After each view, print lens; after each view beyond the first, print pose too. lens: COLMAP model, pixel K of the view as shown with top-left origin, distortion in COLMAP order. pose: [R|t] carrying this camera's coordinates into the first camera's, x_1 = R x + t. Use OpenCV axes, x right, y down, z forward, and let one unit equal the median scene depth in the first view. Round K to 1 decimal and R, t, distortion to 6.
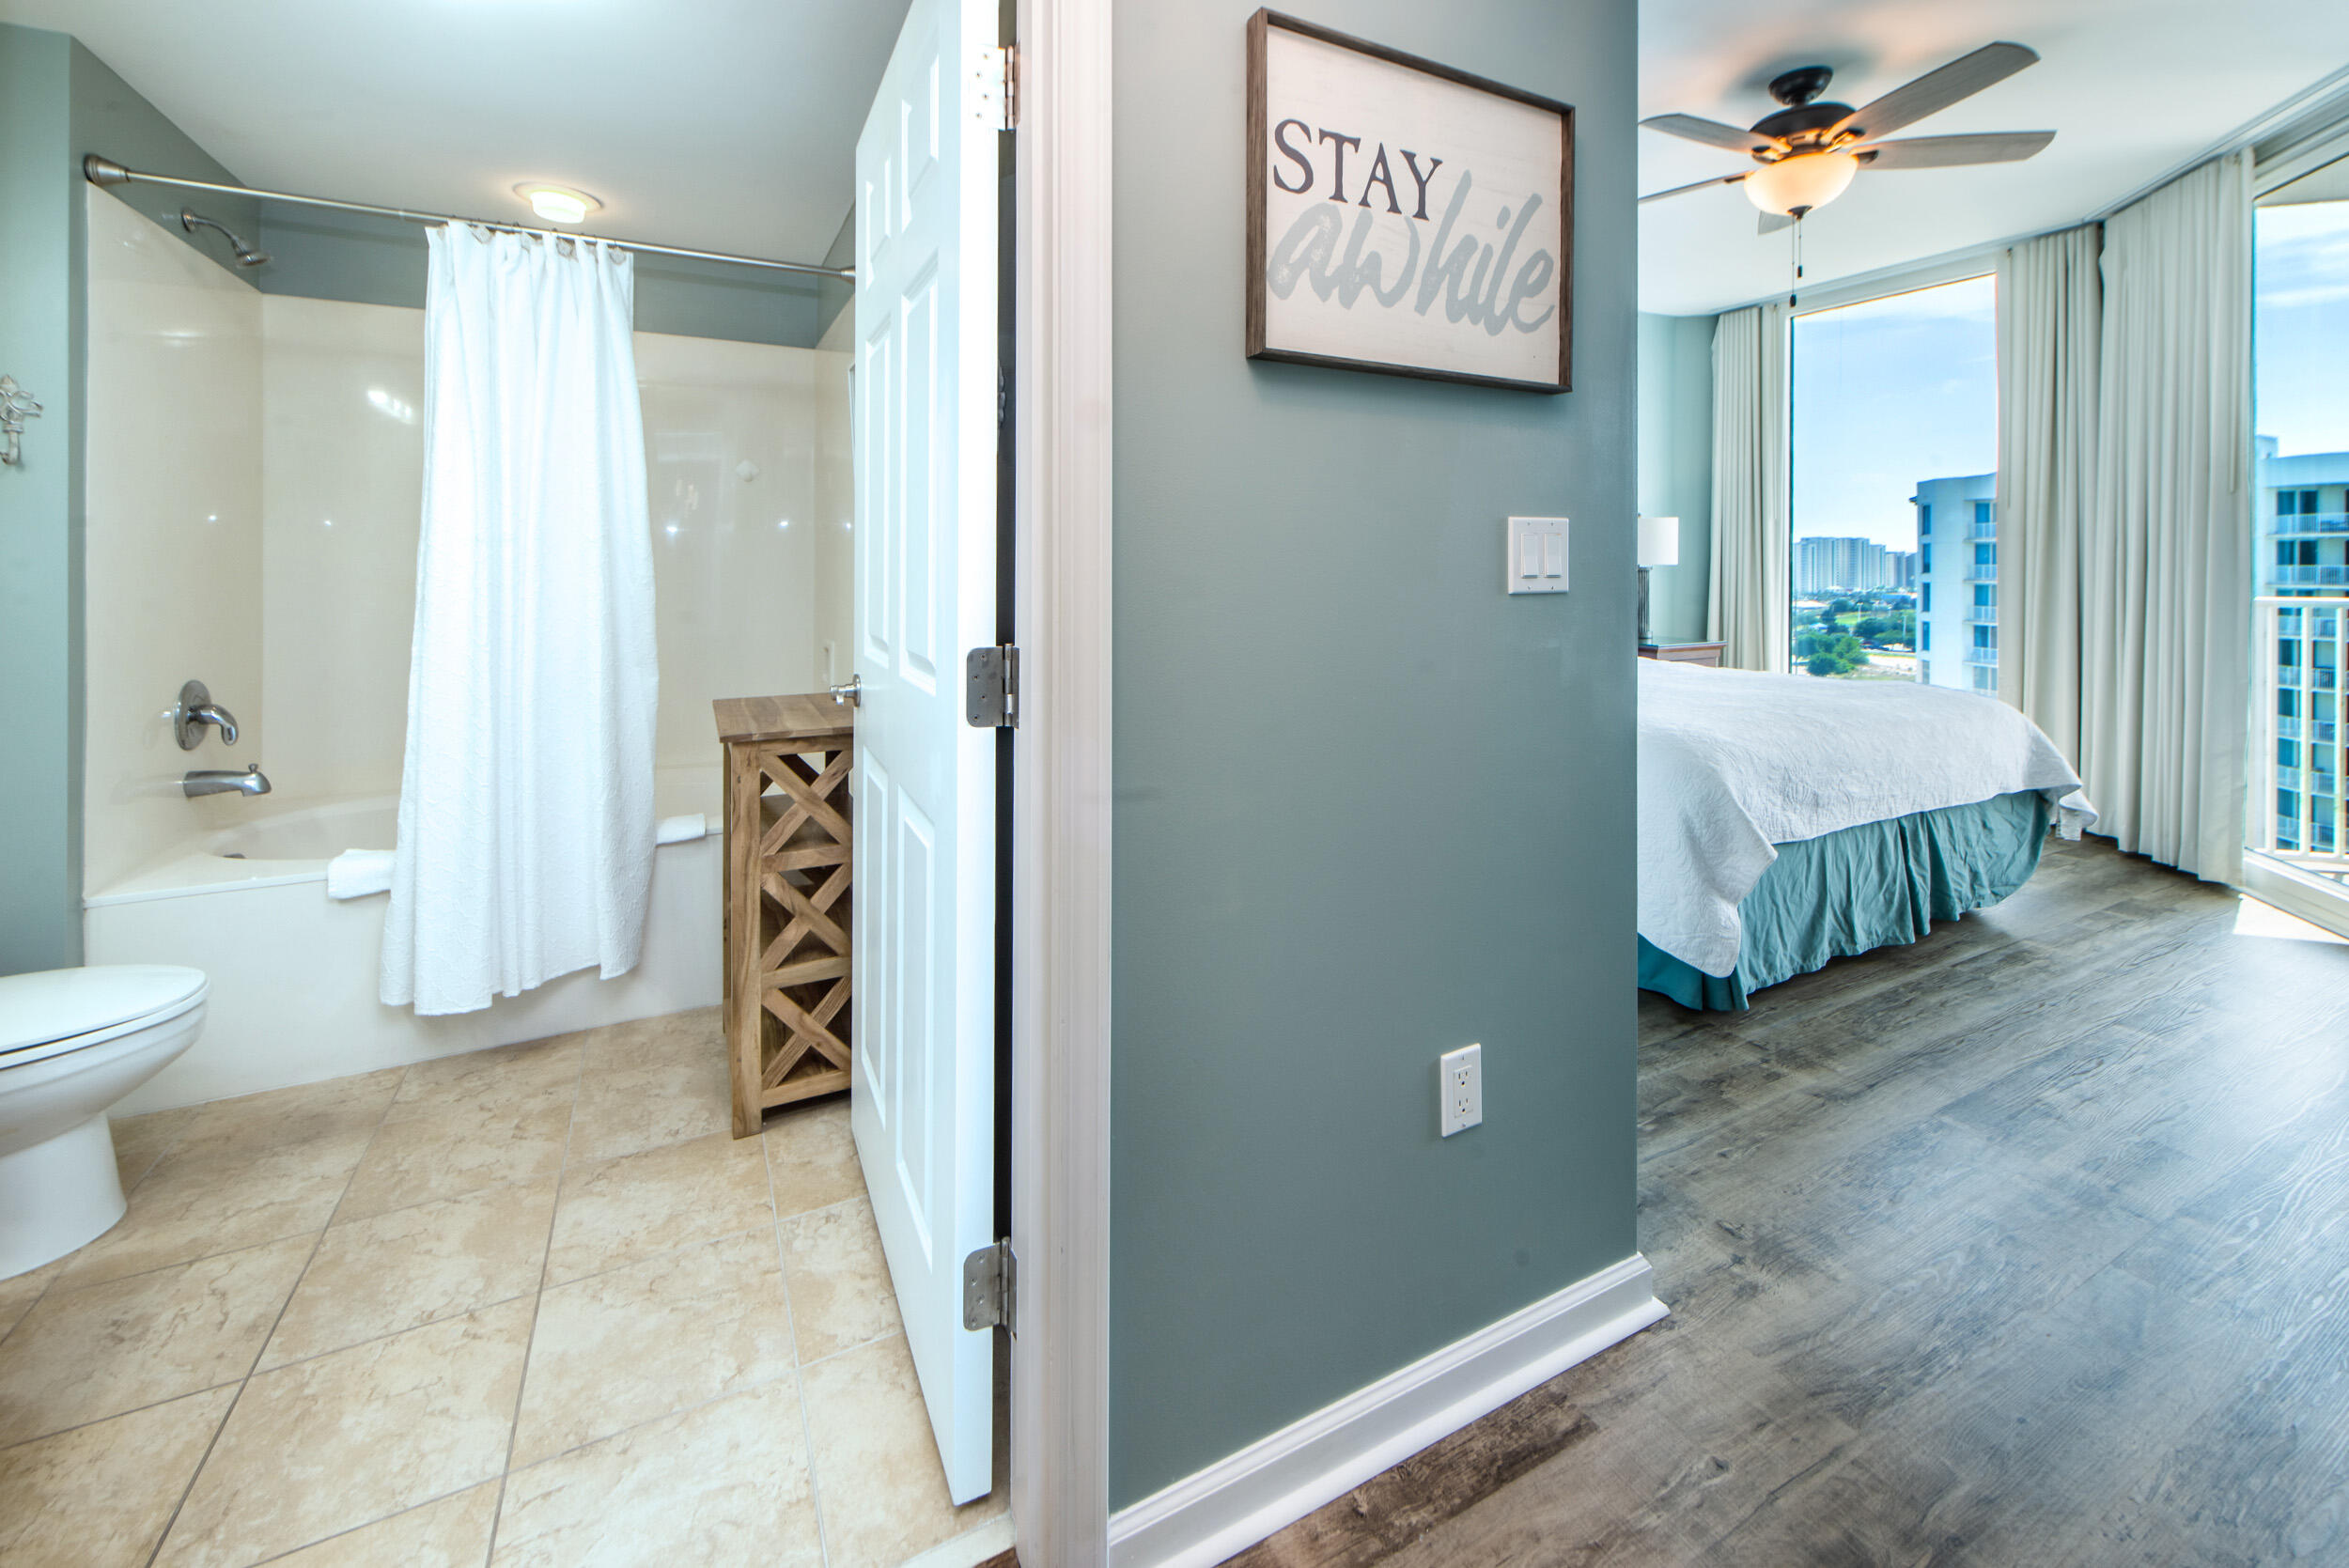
lens RADIAL K [[968.6, 0, 1181.3], [0, 968.6, 565.1], [0, 0, 1]] dist [0.001786, 0.000035]
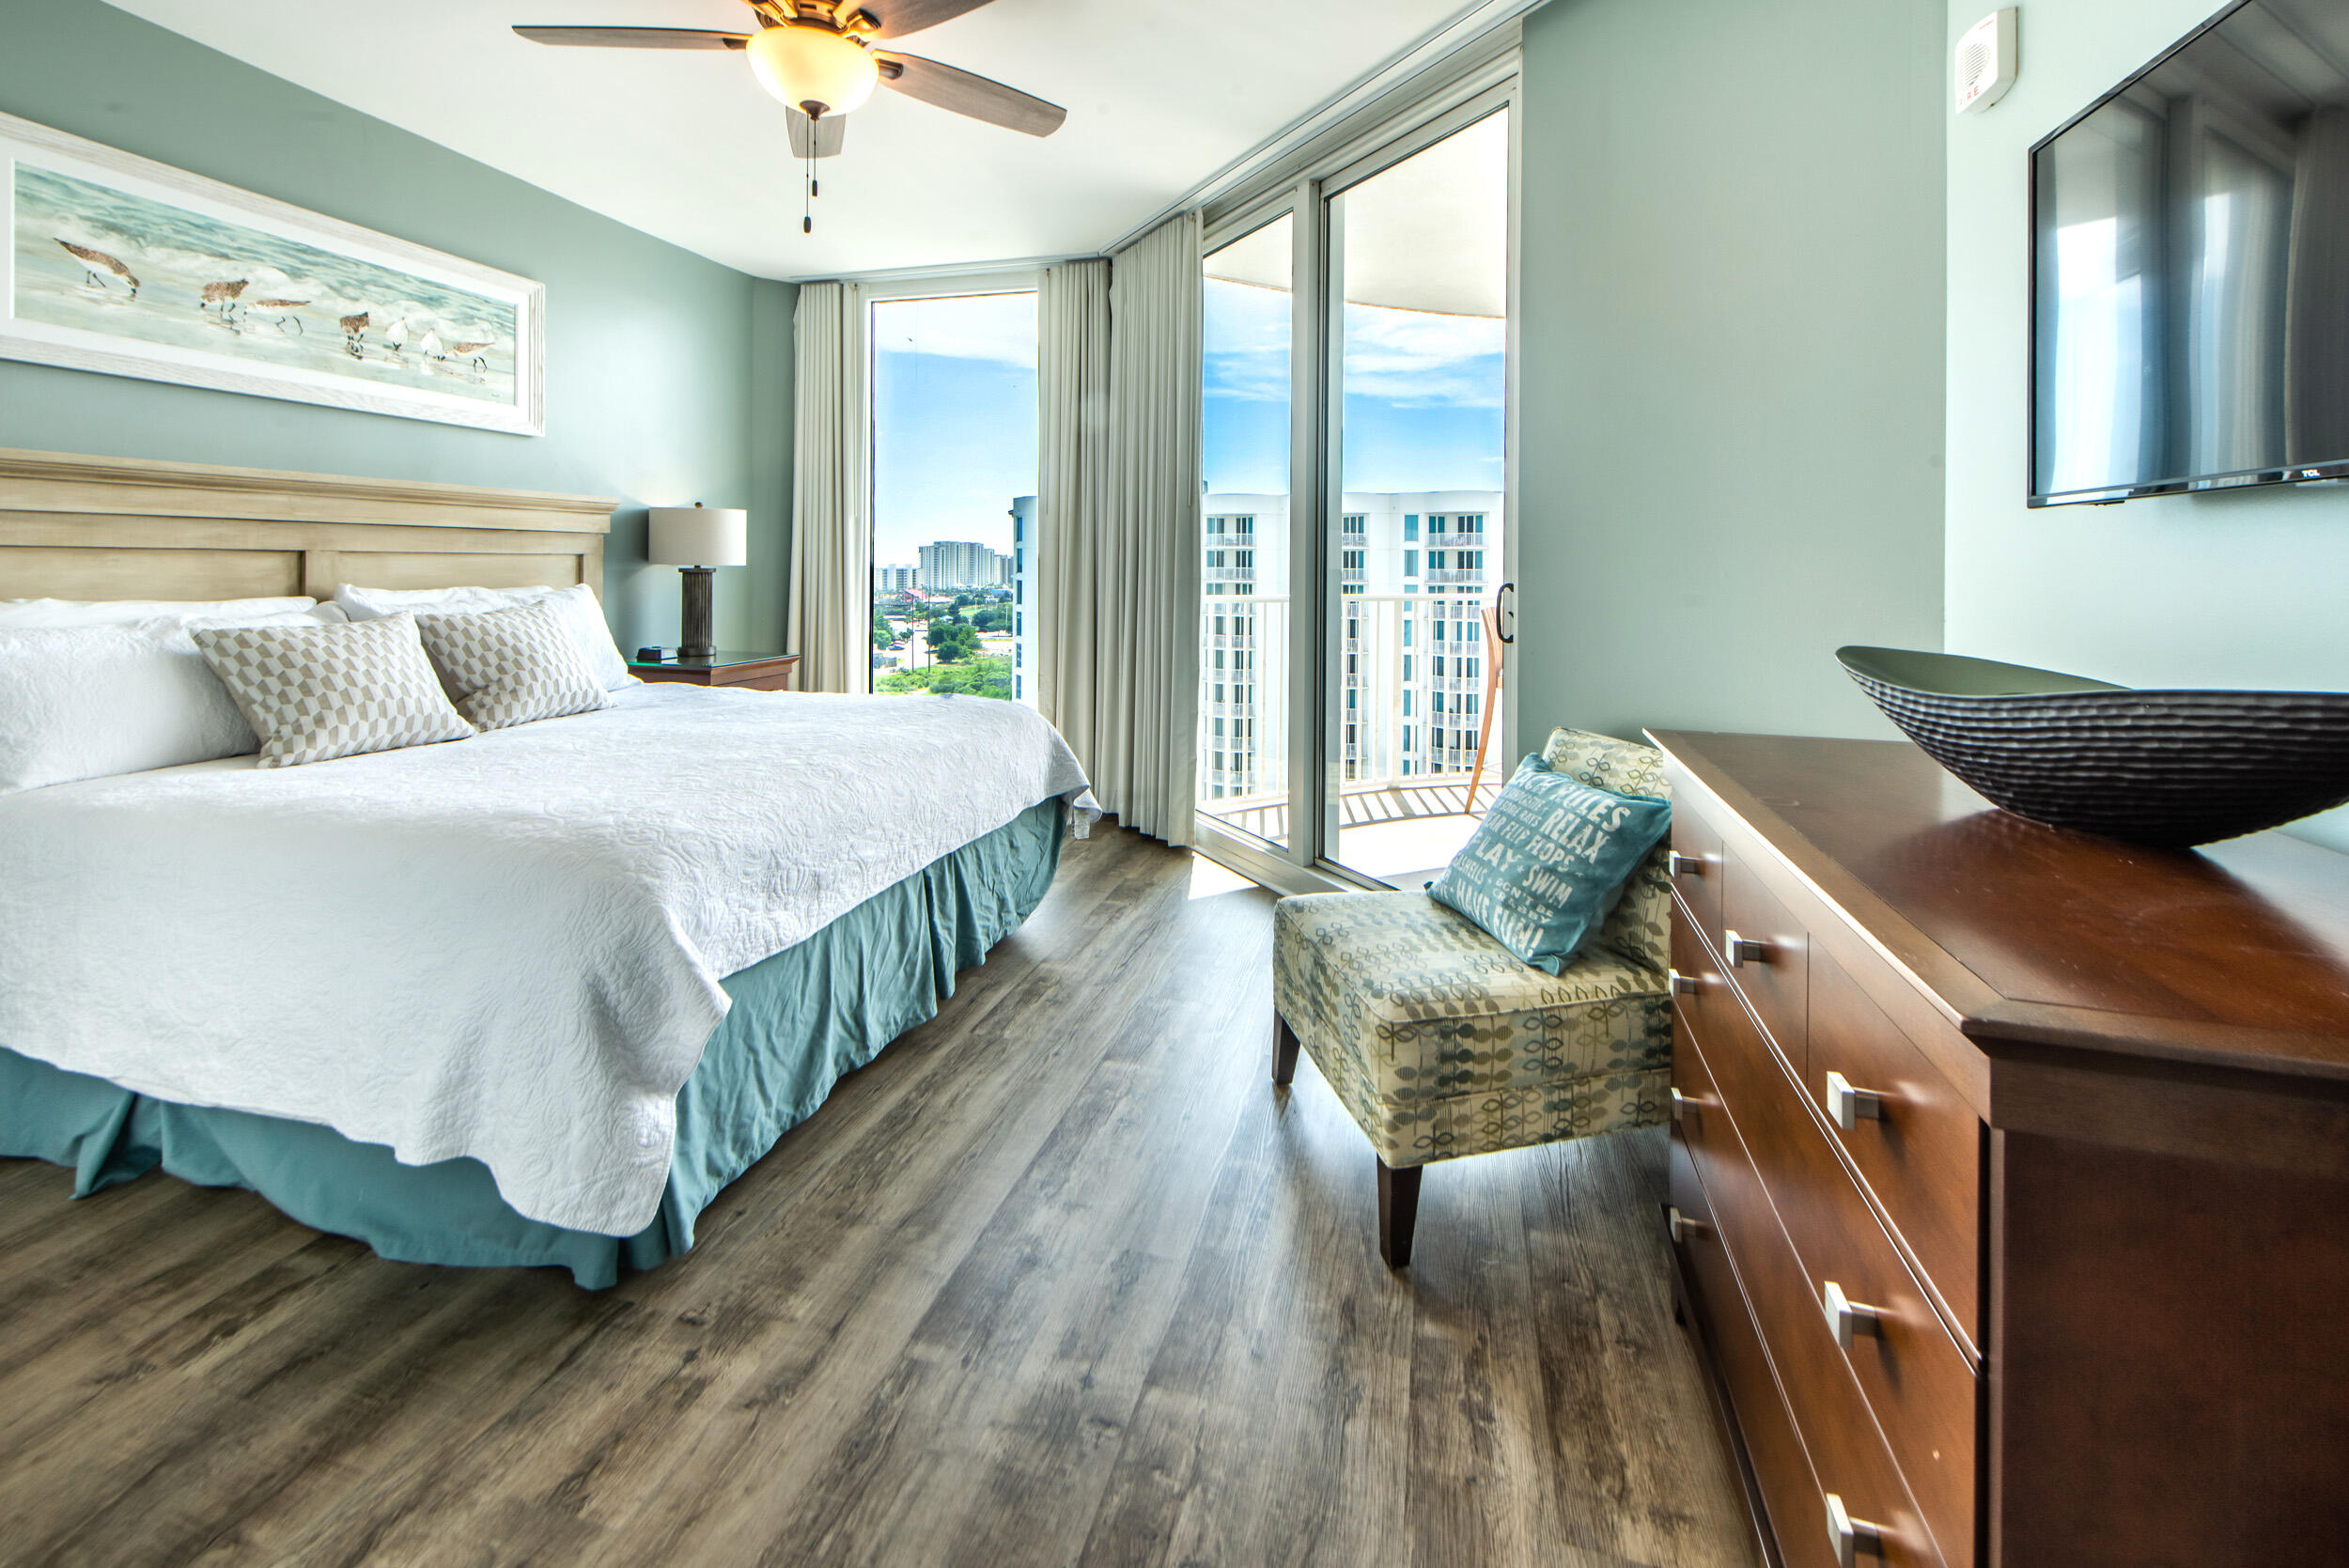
lens RADIAL K [[946.7, 0, 1179.7], [0, 946.7, 591.7], [0, 0, 1]] dist [0.000394, -0.000203]
pose [[0.683819, -0.016701, 0.729461, 0.296028], [-0.003740, 0.999645, 0.026394, -0.003356], [-0.729642, -0.020777, 0.683513, 0.278952]]
